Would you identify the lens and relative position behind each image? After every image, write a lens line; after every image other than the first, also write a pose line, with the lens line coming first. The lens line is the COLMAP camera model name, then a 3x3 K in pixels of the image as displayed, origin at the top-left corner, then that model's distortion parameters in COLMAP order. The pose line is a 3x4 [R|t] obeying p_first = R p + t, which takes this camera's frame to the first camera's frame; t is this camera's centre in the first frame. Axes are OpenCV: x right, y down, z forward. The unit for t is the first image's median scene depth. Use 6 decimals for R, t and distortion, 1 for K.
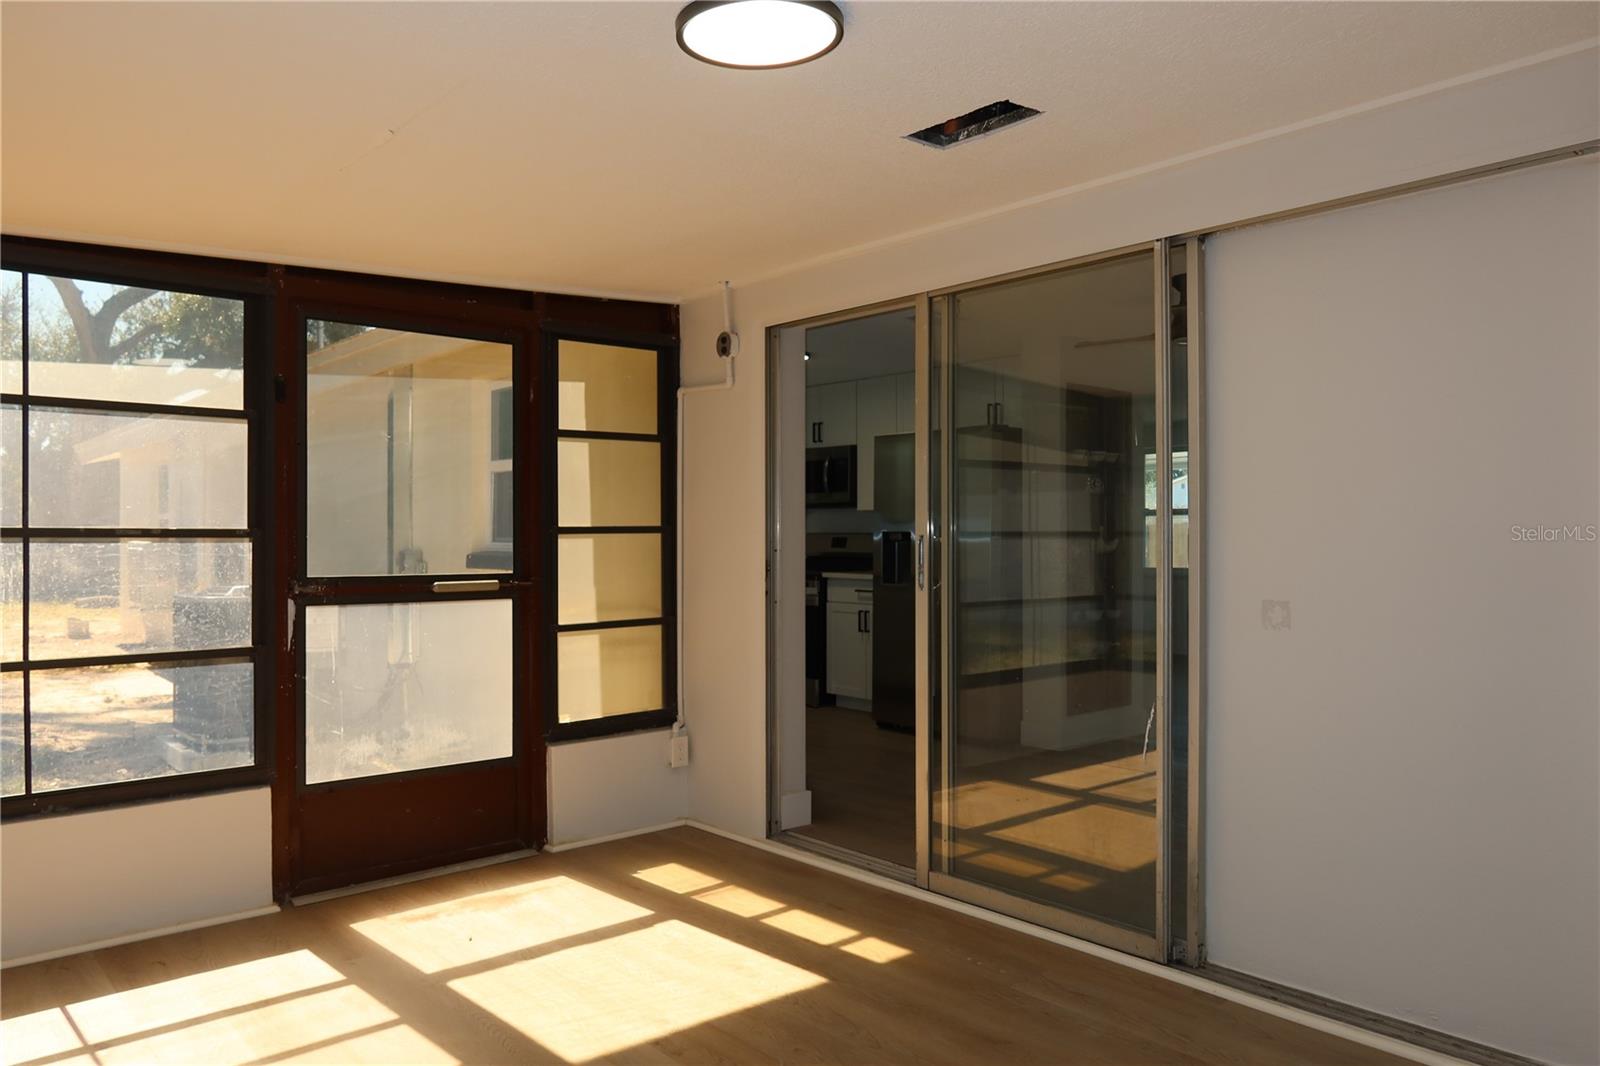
lens RADIAL K [[1118.2, 0, 801.6], [0, 1118.2, 535.7], [0, 0, 1]] dist [-0.023083, 0.009437]
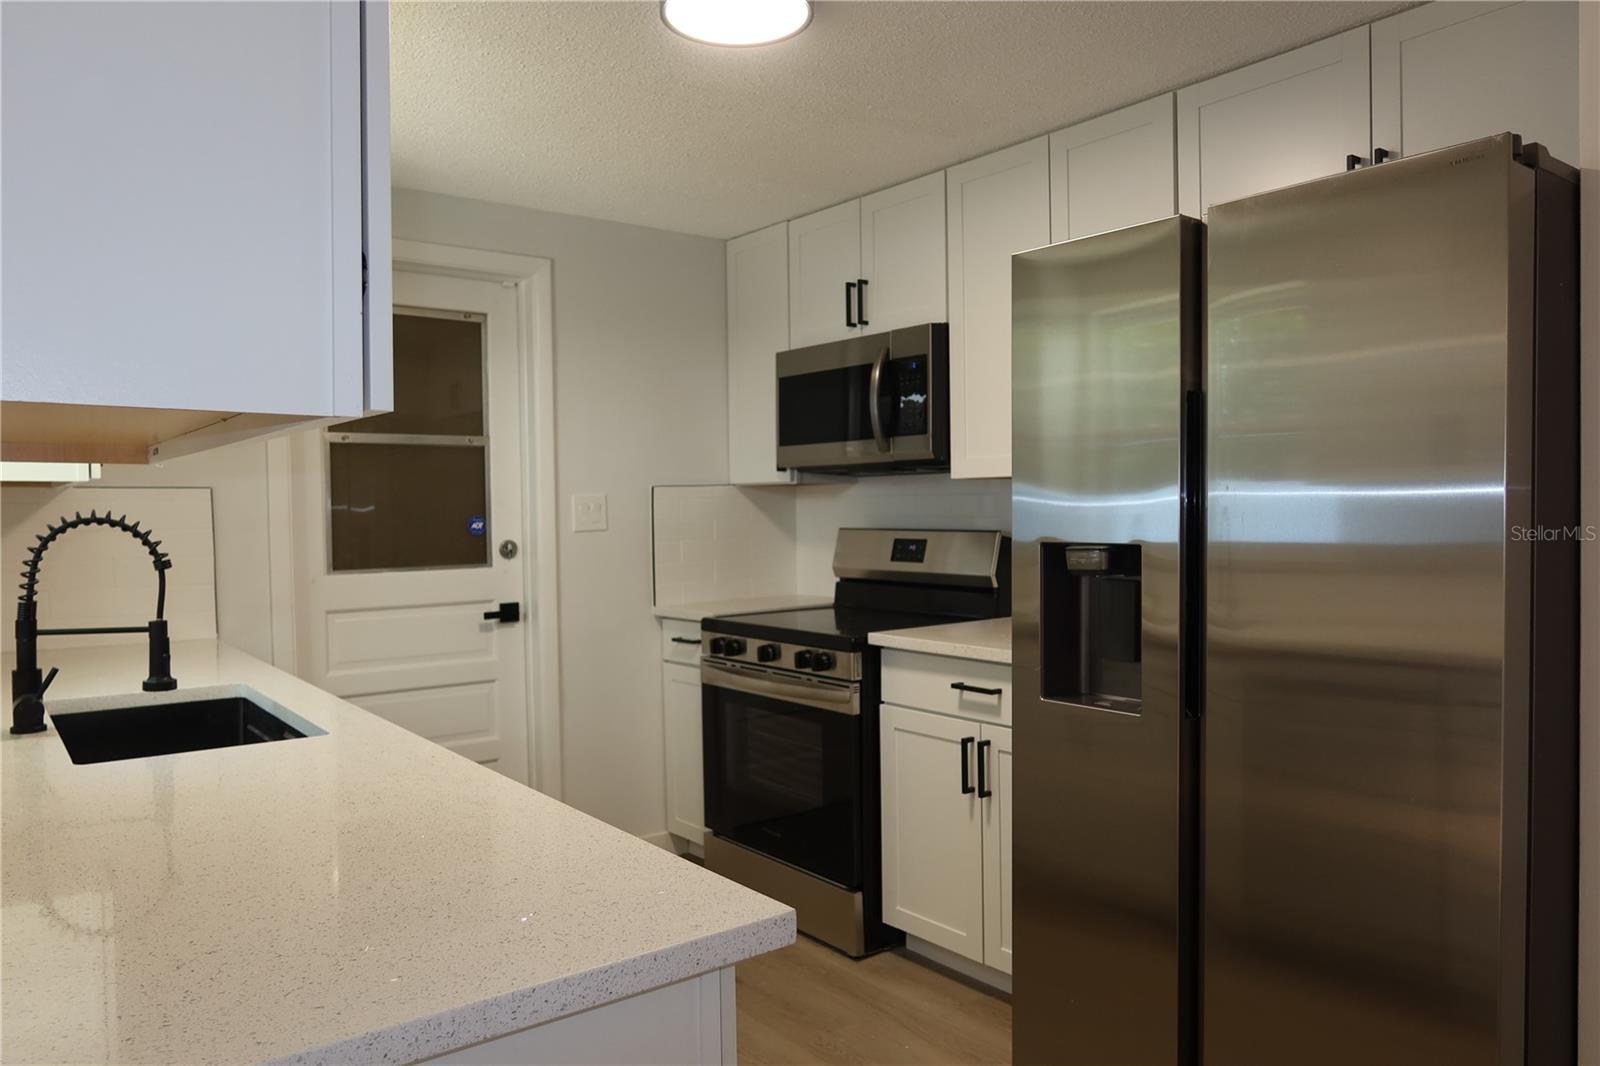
lens RADIAL K [[1118.2, 0, 799.8], [0, 1118.2, 538.8], [0, 0, 1]] dist [-0.023083, 0.009437]
pose [[0.998031, -0.012514, -0.061457, 0.019018], [0.014349, 0.999462, 0.029507, -0.013847], [0.061054, -0.030331, 0.997673, 0.589606]]
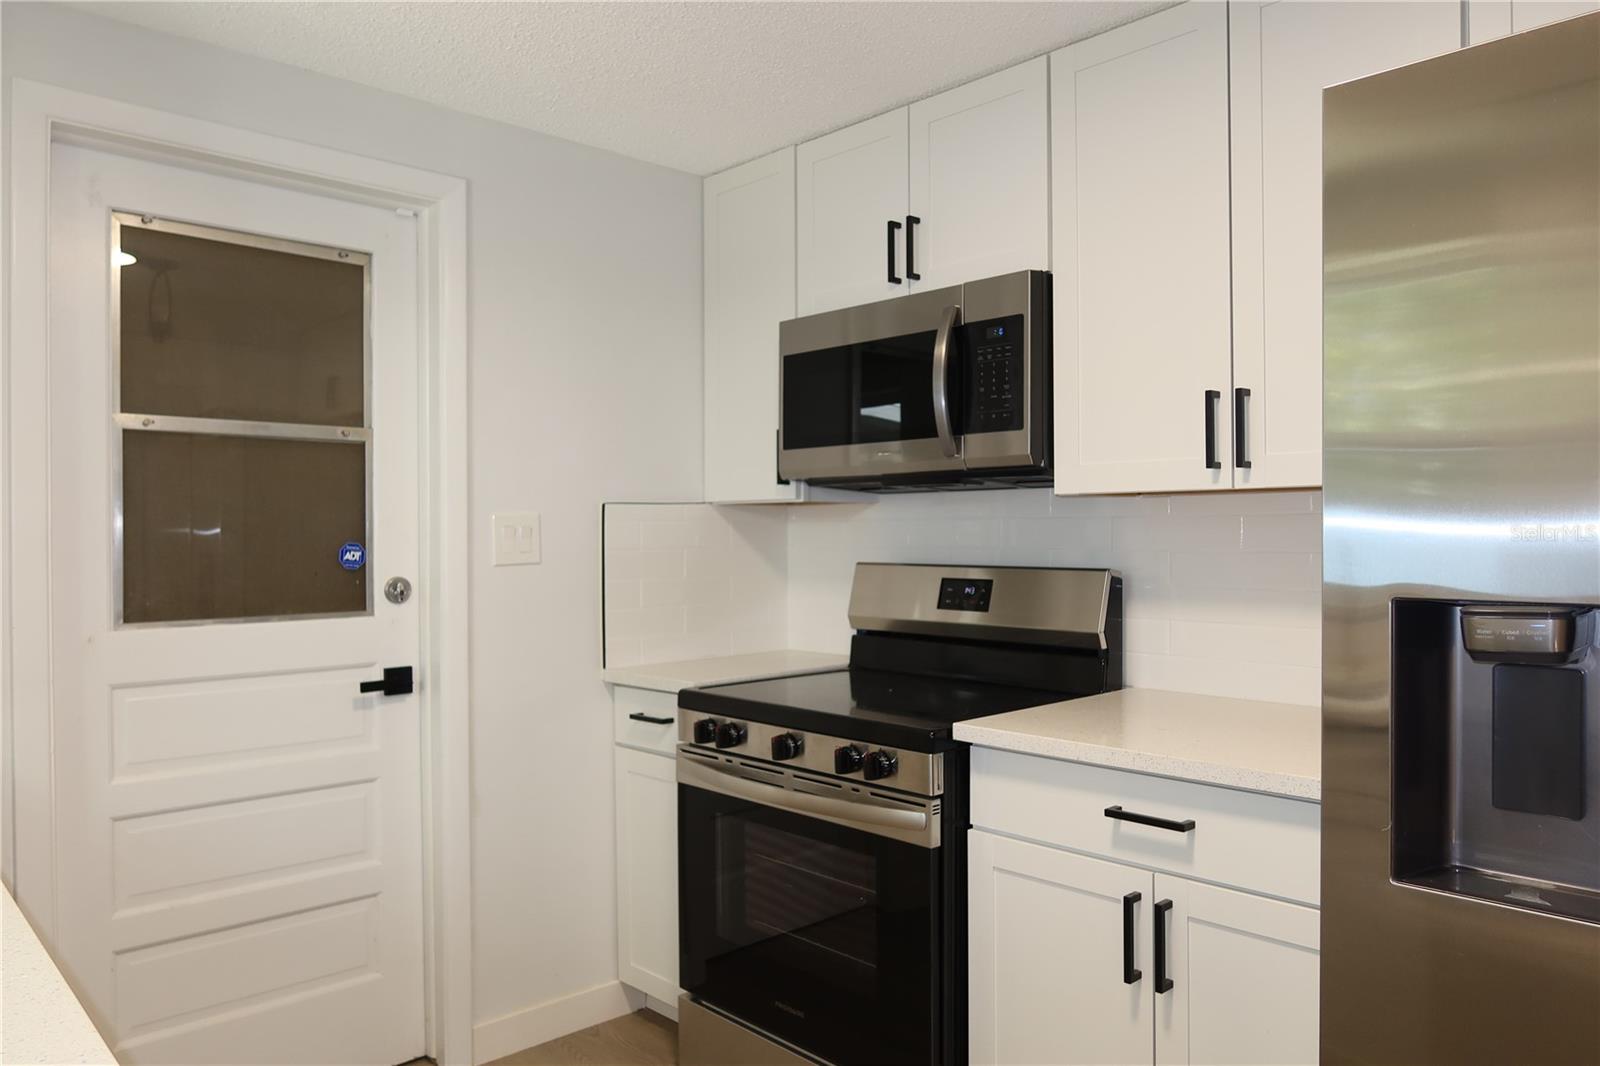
lens RADIAL K [[1118.2, 0, 800.8], [0, 1118.2, 536.4], [0, 0, 1]] dist [-0.023083, 0.009437]
pose [[0.999507, -0.005527, 0.030904, -0.026344], [0.005463, 0.999983, 0.002152, -0.013161], [-0.030915, -0.001982, 0.999520, 0.726585]]
